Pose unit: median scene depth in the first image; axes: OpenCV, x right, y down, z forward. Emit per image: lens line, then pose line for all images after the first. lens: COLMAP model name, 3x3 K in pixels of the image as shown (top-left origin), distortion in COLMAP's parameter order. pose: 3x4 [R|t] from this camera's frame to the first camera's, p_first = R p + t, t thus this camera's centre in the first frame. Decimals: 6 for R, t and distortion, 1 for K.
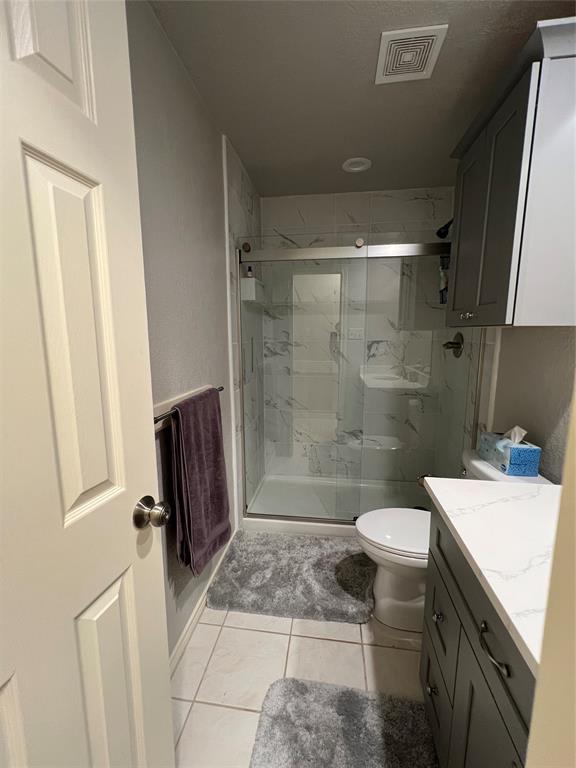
lens RADIAL K [[326.1, 0, 288.0], [0, 326.1, 384.0], [0, 0, 1]] dist [-0.001010, 0.000097]
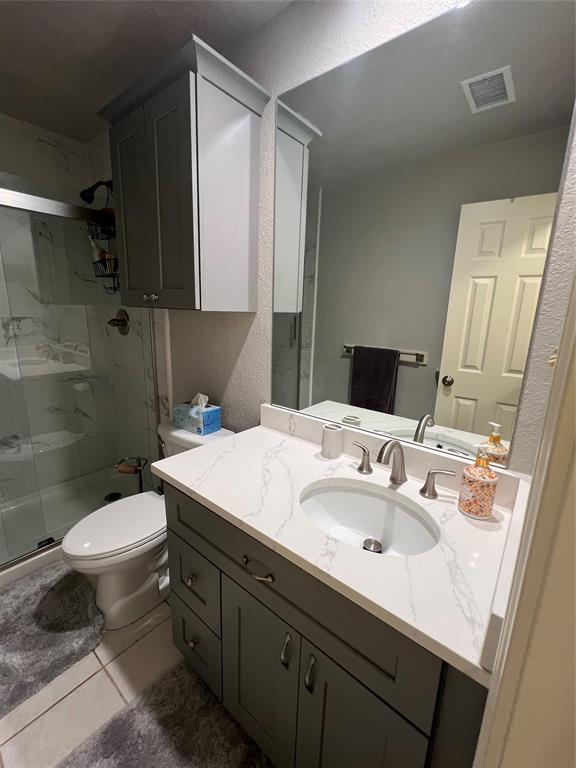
lens RADIAL K [[326.1, 0, 288.0], [0, 326.1, 384.0], [0, 0, 1]] dist [-0.001010, 0.000097]
pose [[0.520359, -0.173950, 0.836043, -0.108165], [0.100207, 0.984707, 0.142512, -0.037606], [-0.848048, 0.009620, 0.529833, 0.082988]]
